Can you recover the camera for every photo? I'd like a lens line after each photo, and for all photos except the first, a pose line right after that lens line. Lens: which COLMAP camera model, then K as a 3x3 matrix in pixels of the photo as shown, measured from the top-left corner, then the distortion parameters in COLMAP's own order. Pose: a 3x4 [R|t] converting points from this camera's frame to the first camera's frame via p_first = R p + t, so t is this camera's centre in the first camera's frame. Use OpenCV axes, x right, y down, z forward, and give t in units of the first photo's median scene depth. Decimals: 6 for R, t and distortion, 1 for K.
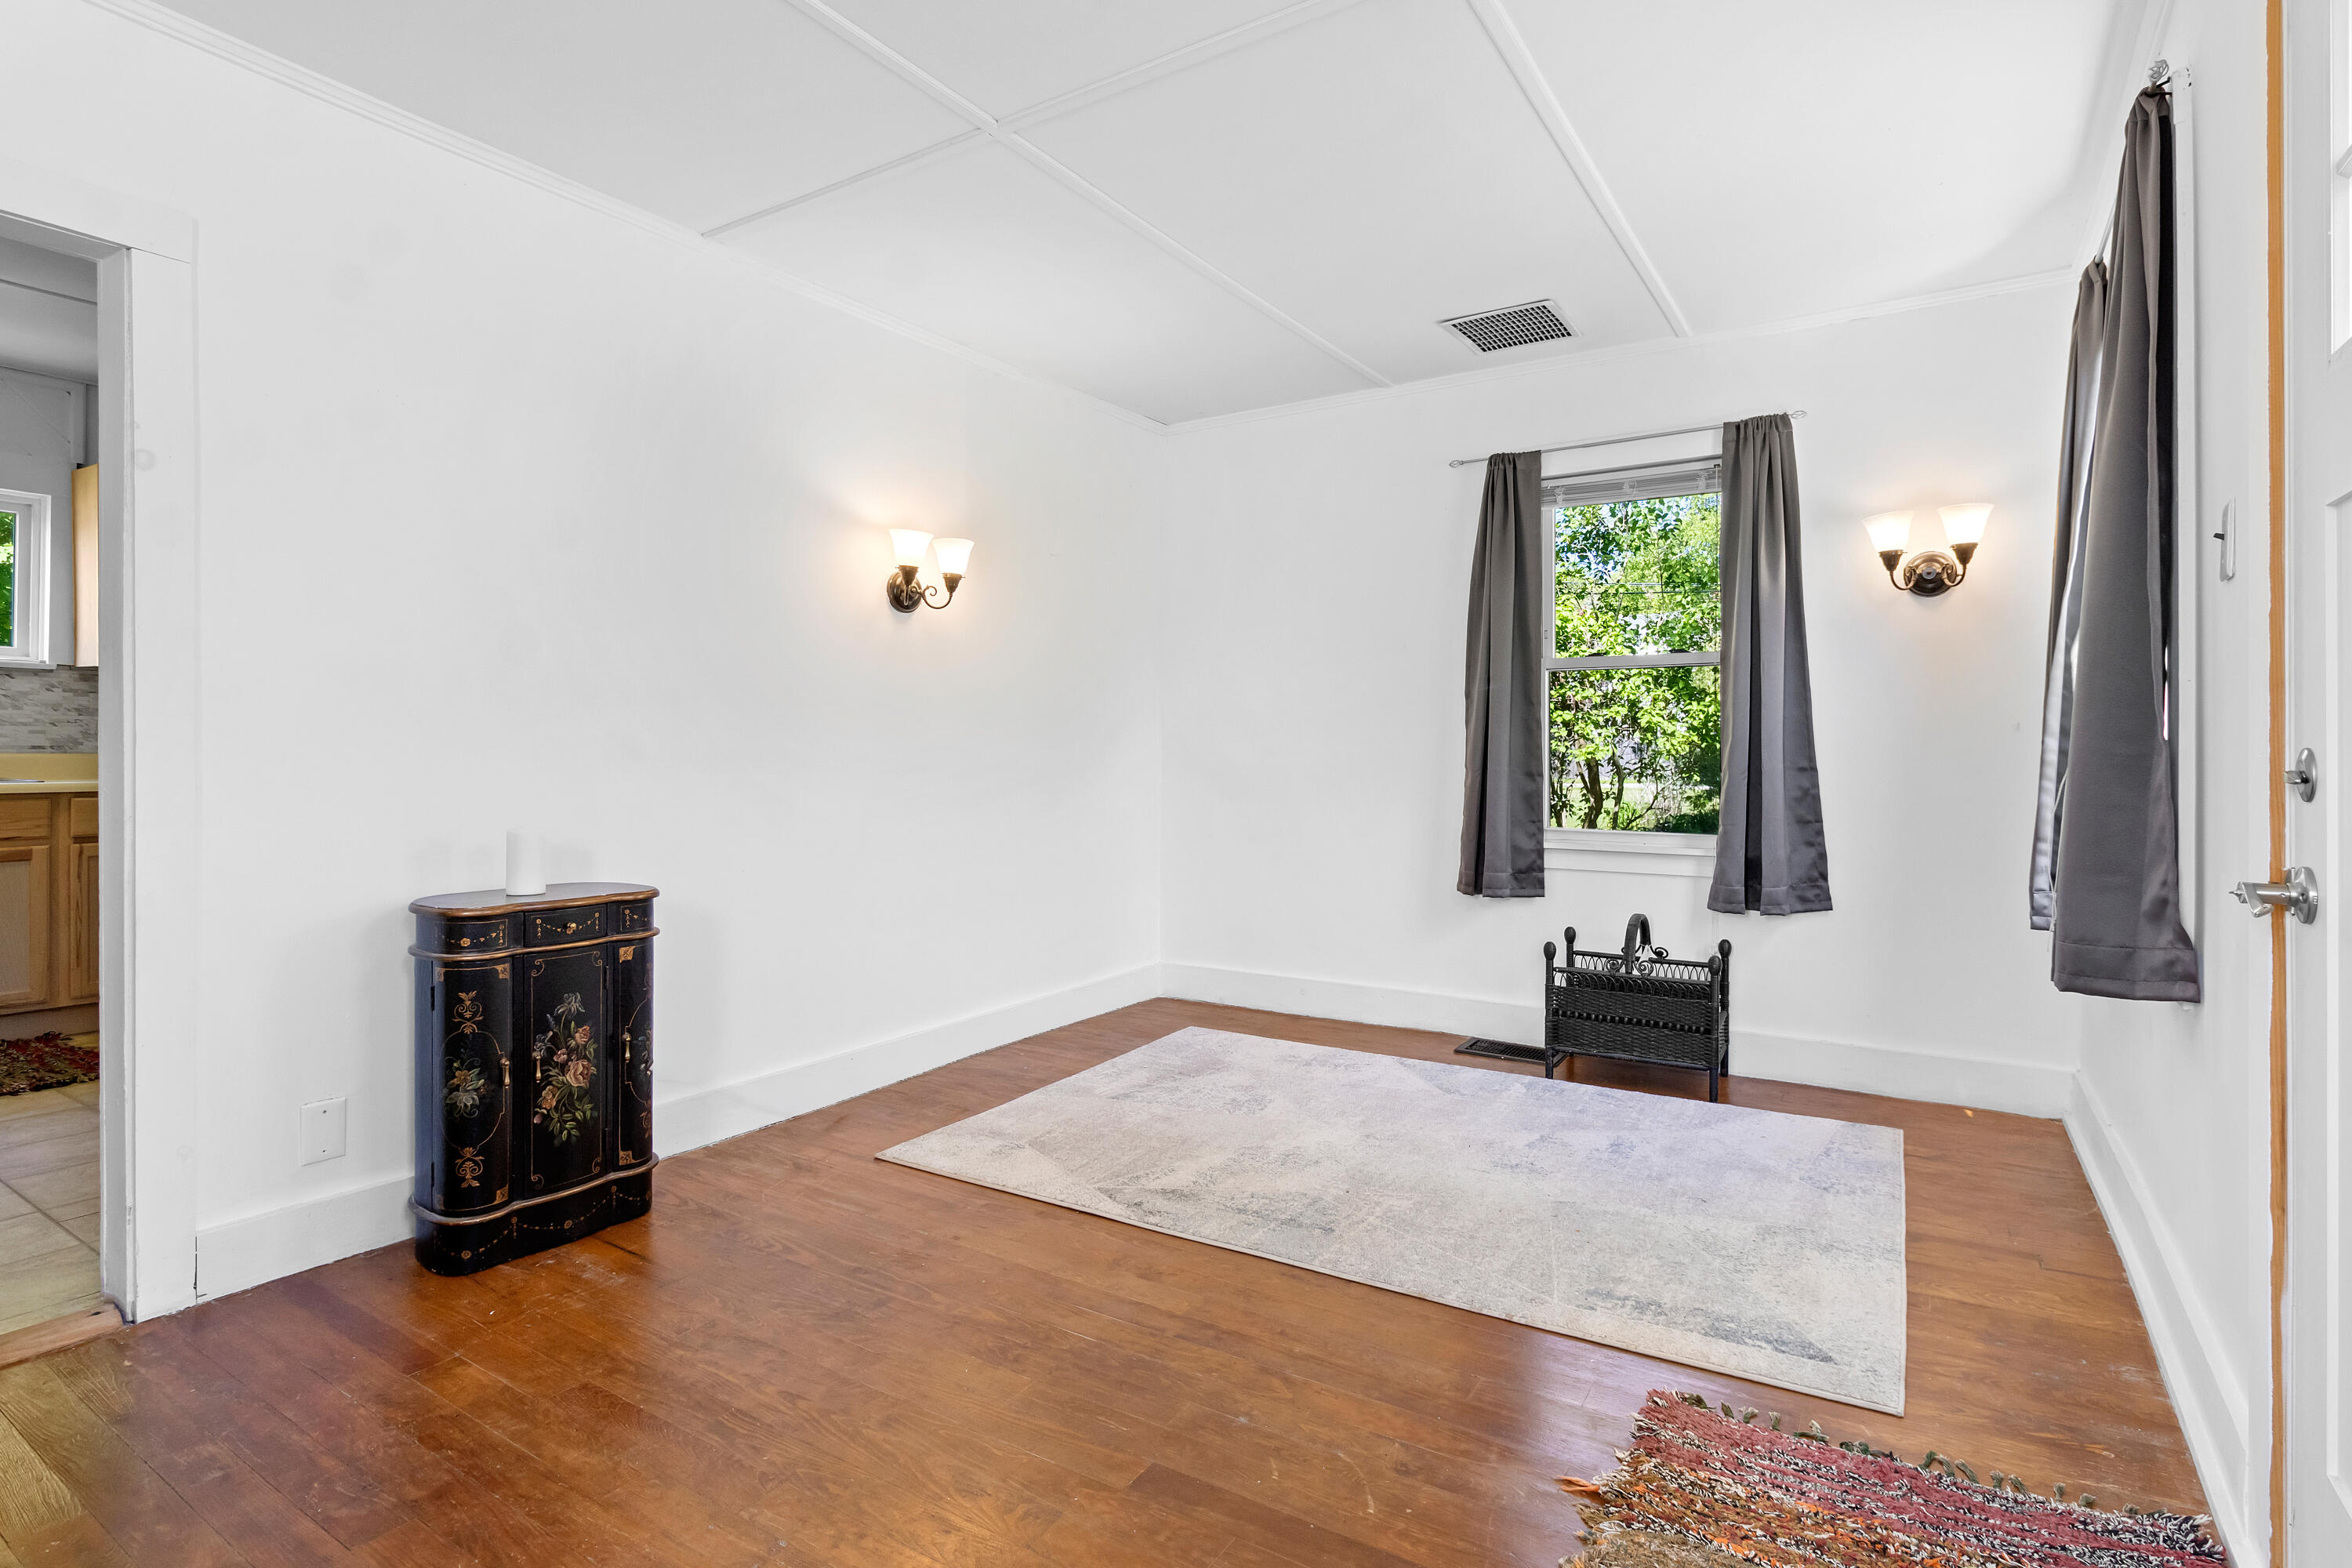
lens RADIAL K [[1161.2, 0, 1187.0], [0, 1161.2, 747.8], [0, 0, 1]] dist [-0.001787, 0.000026]
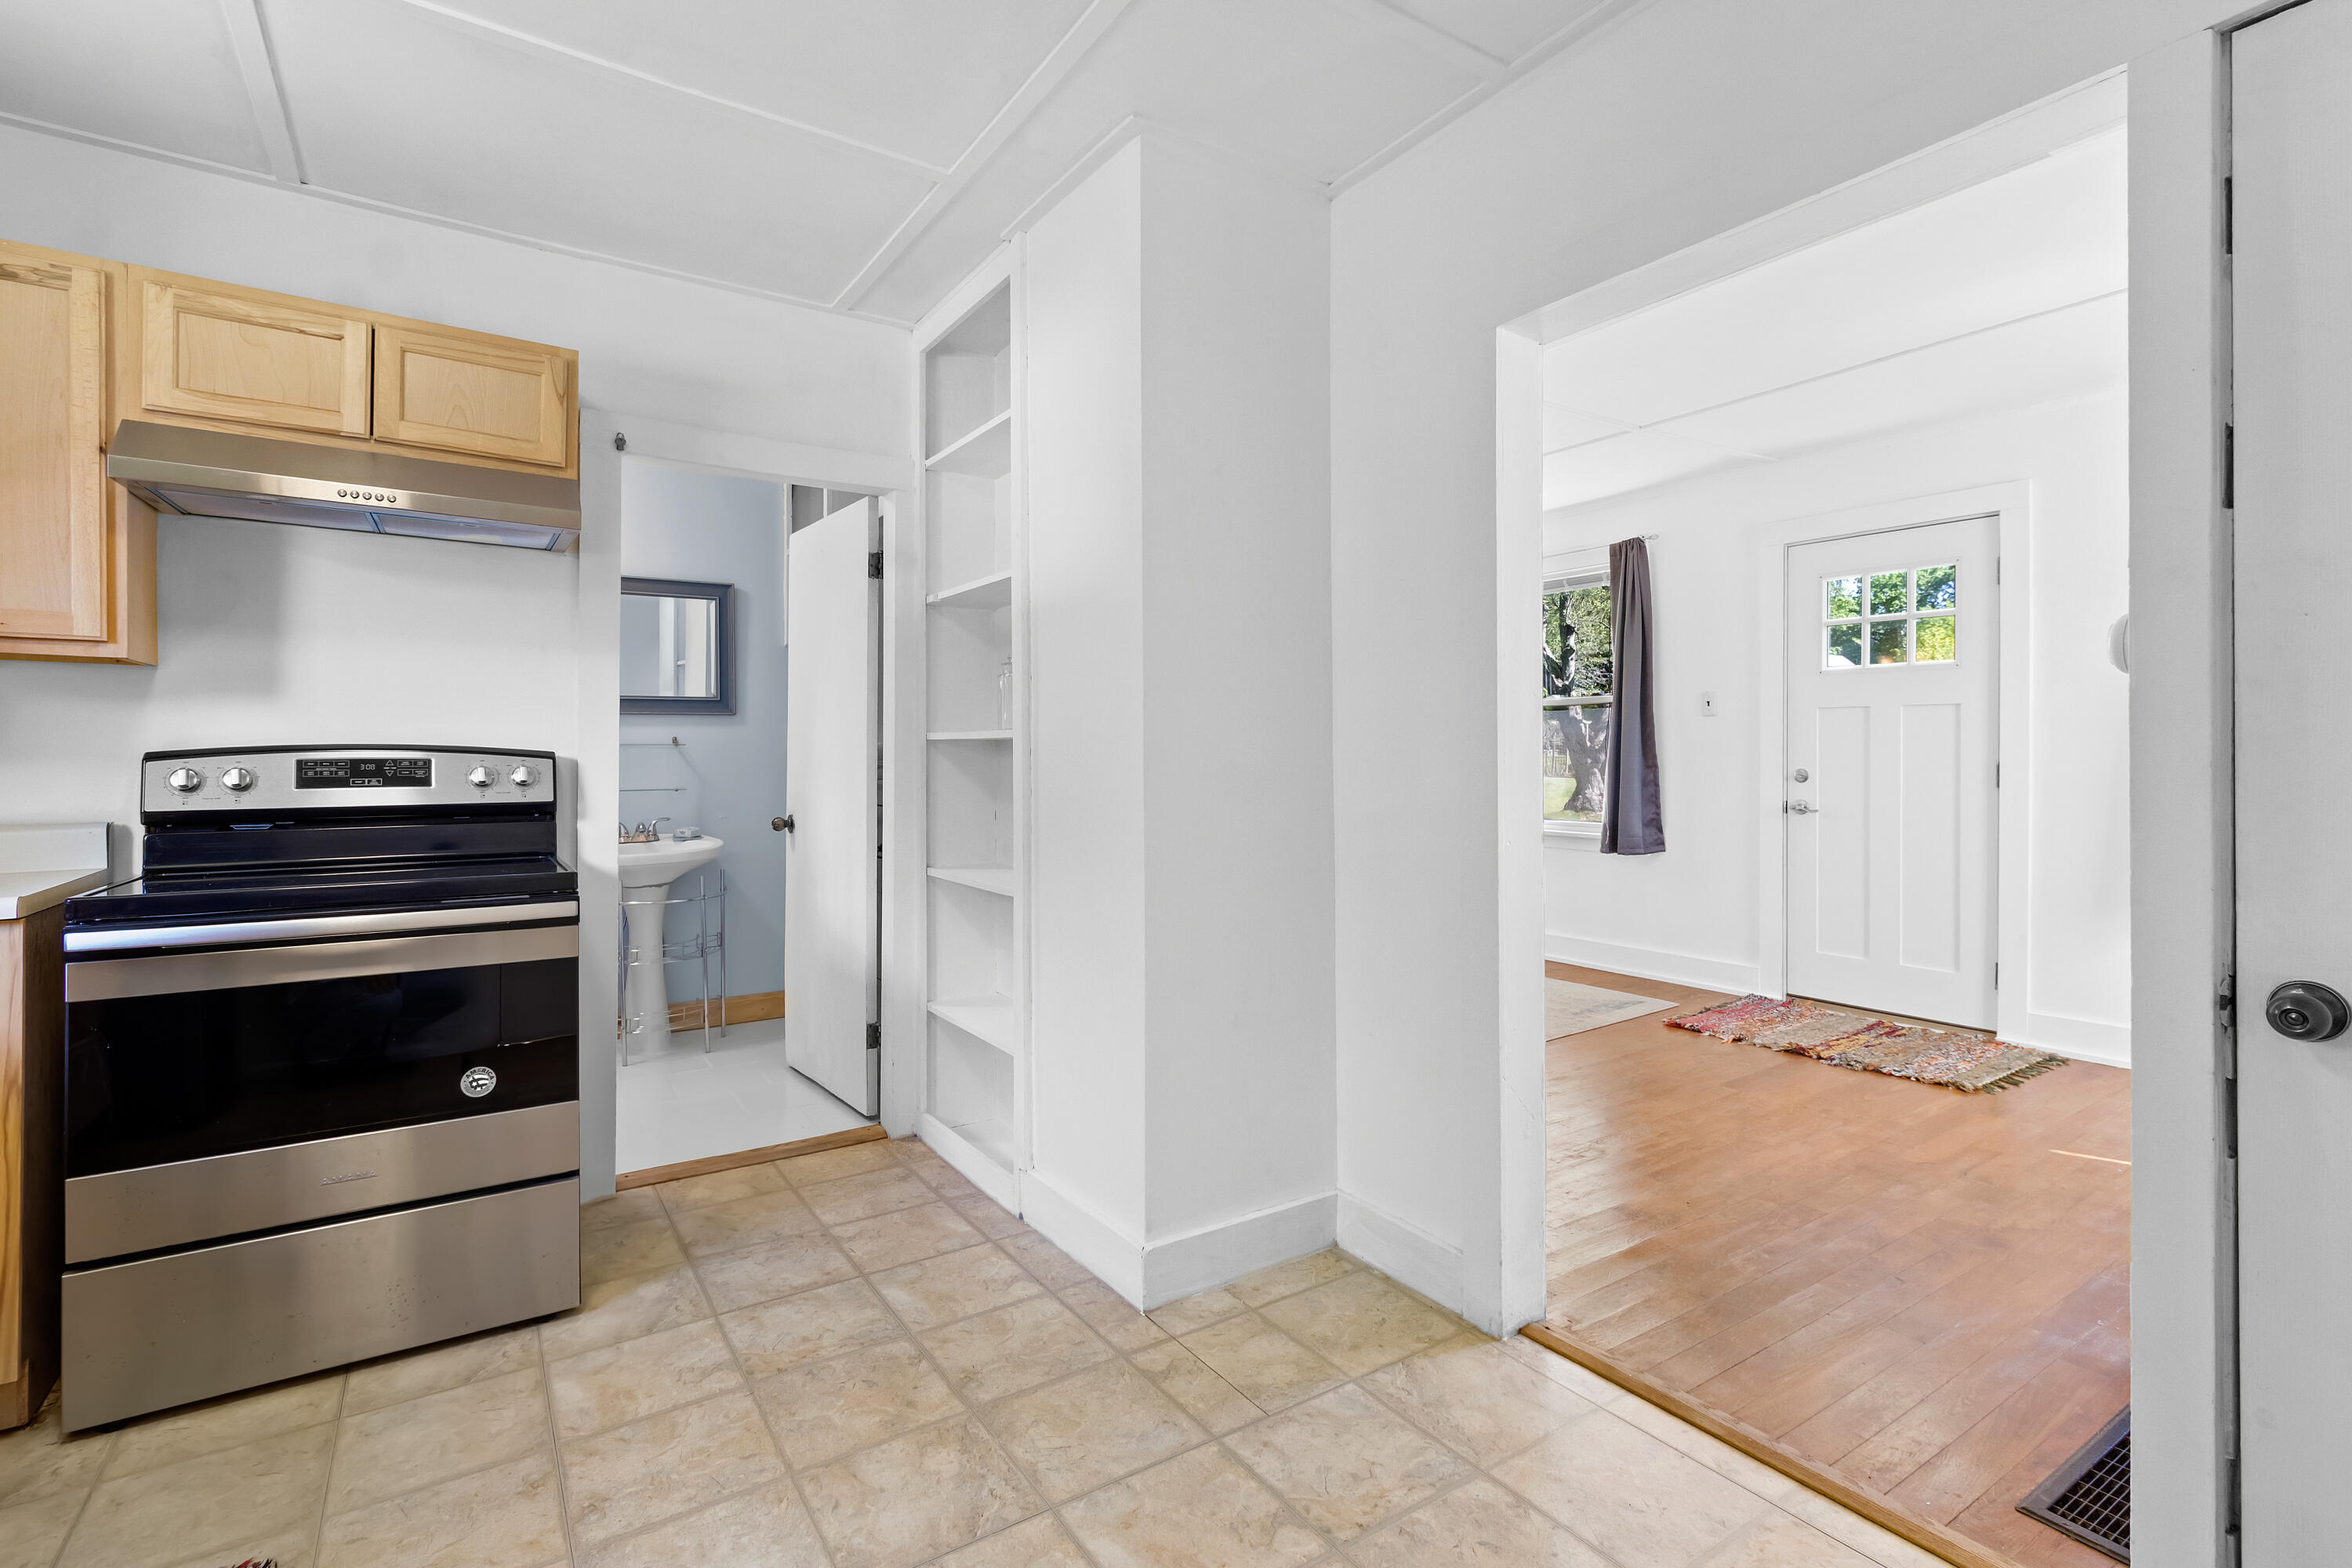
lens RADIAL K [[1088.4, 0, 1184.7], [0, 1088.4, 752.0], [0, 0, 1]] dist [-0.000835, 0.000004]
pose [[0.396984, -0.002984, 0.917821, -1.383515], [0.002994, 0.999994, 0.001956, -0.030409], [-0.917821, 0.001972, 0.396990, 0.633401]]
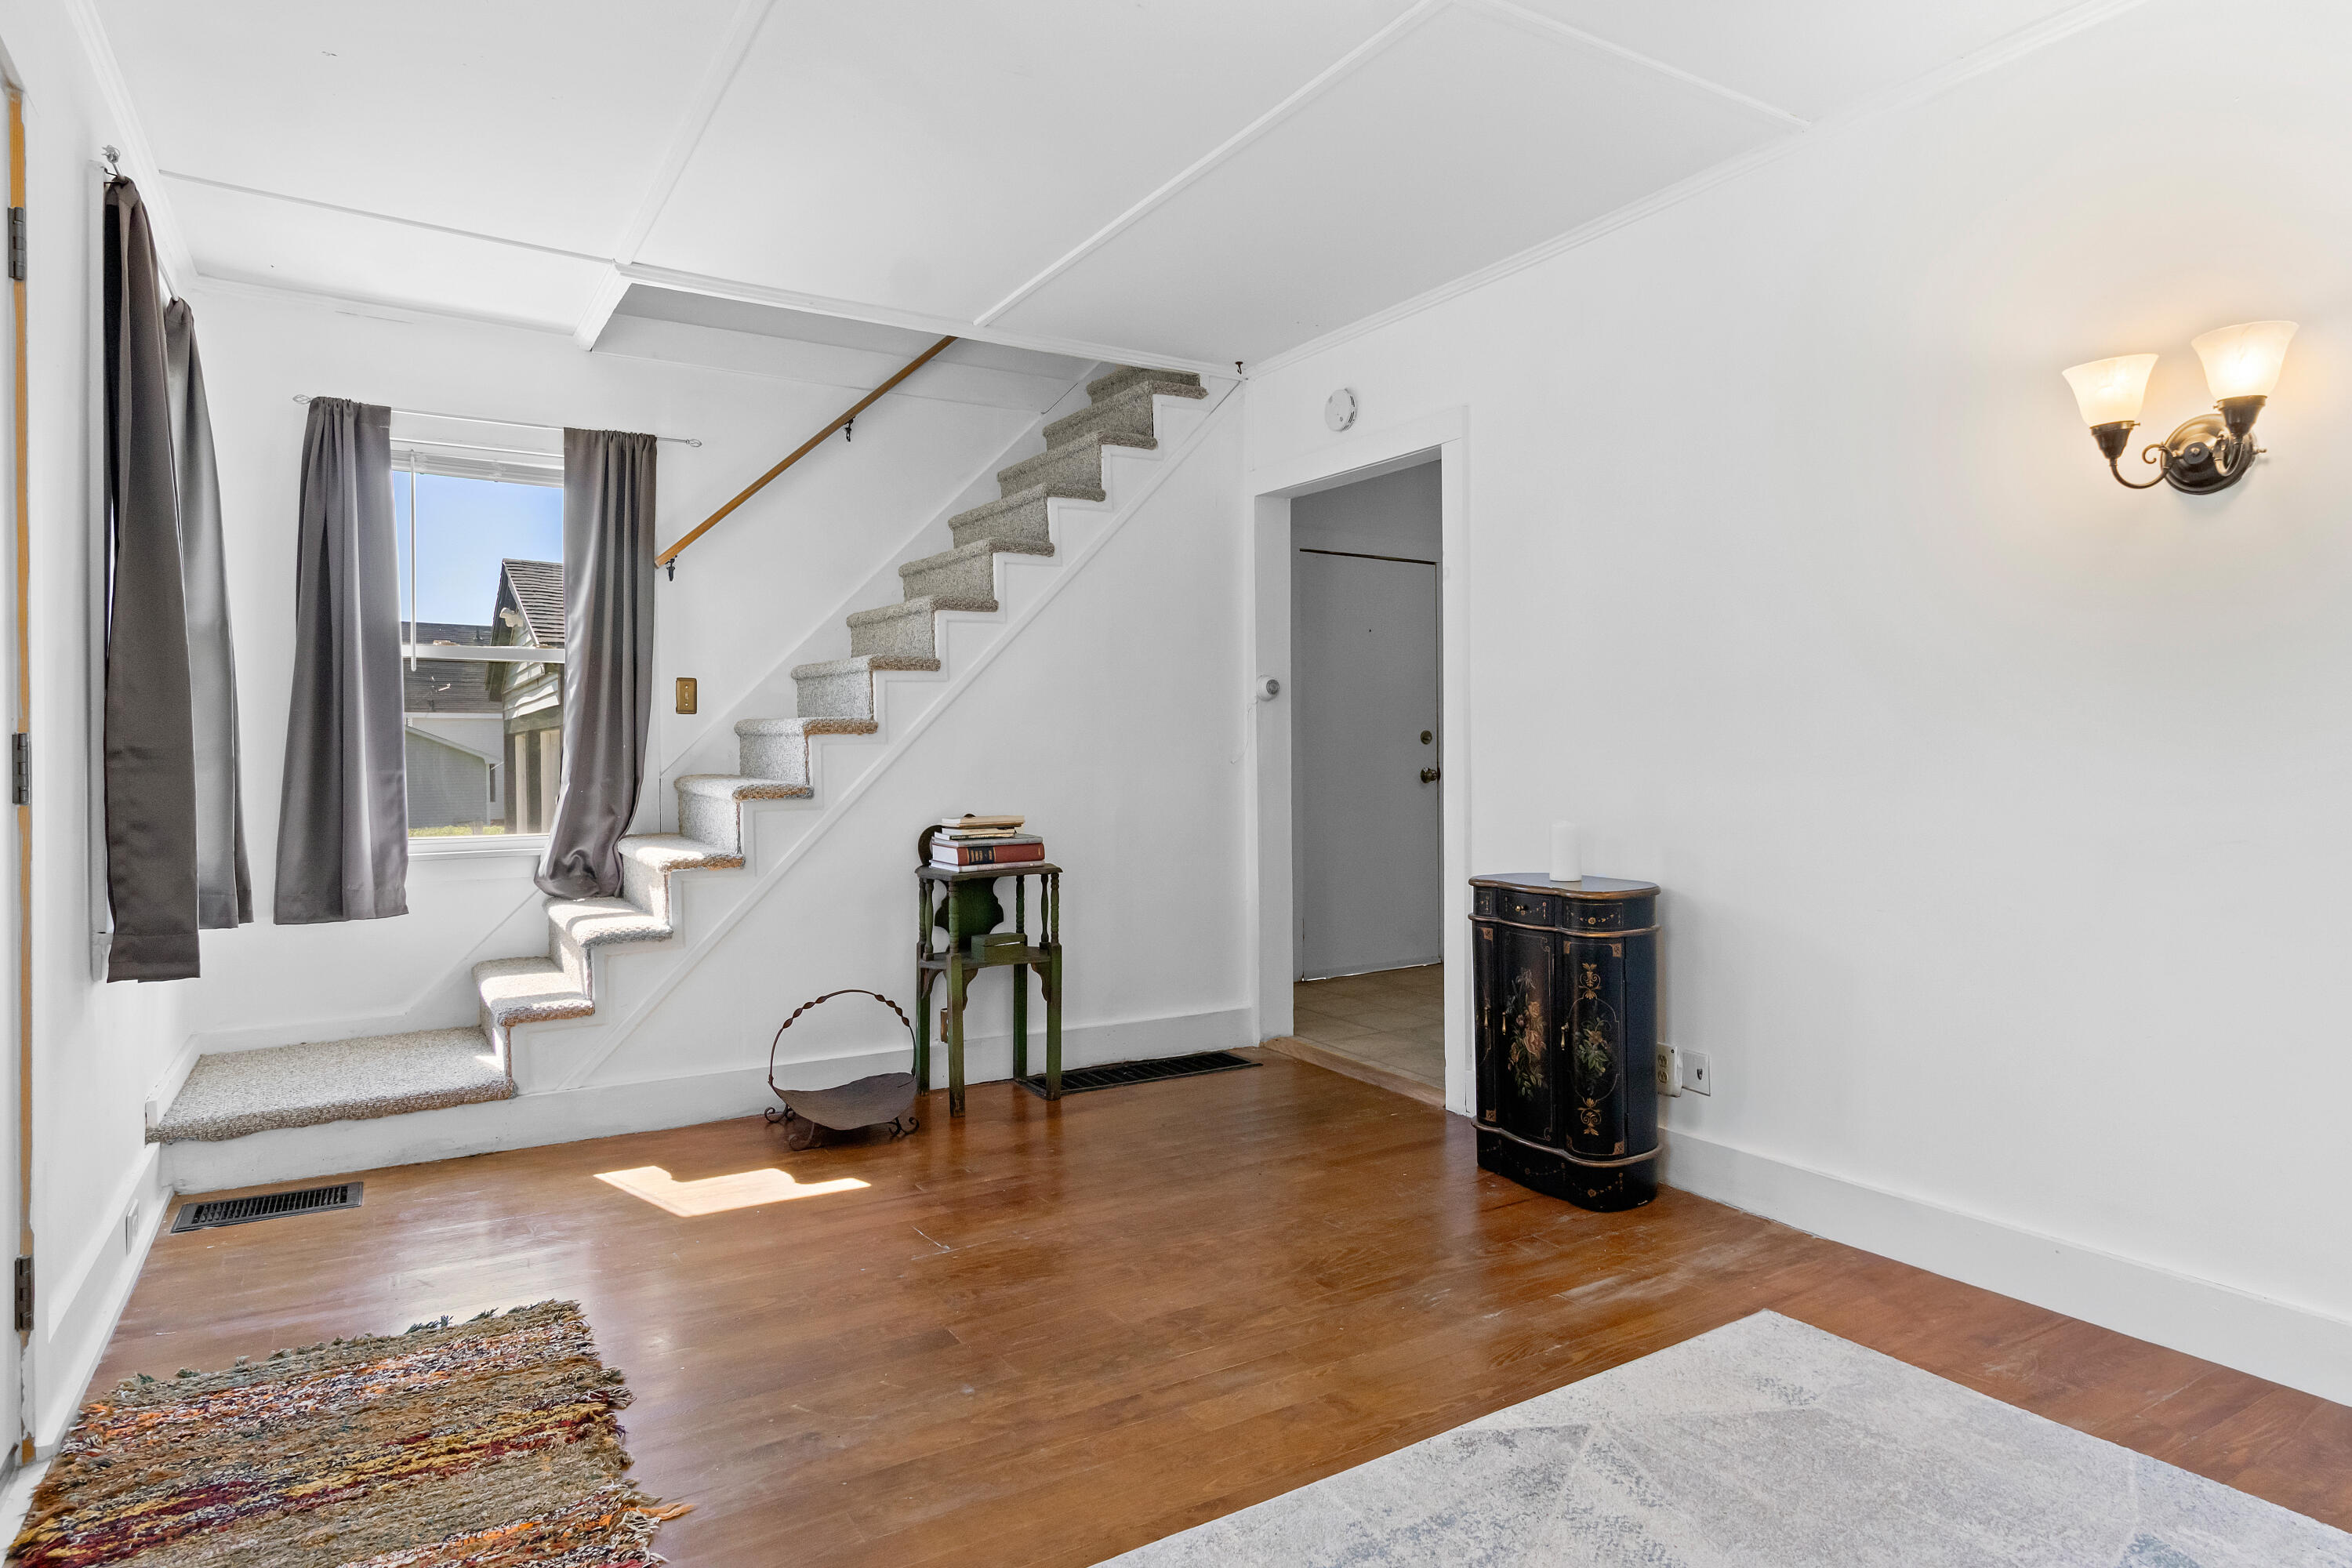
lens RADIAL K [[1306.2, 0, 1180.9], [0, 1306.2, 755.8], [0, 0, 1]] dist [0.005999, 0.001376]
pose [[-0.438042, 0.003370, -0.898948, 0.626569], [0.008693, 0.999962, -0.000487, 0.001361], [0.898912, -0.008028, -0.438055, 1.031439]]
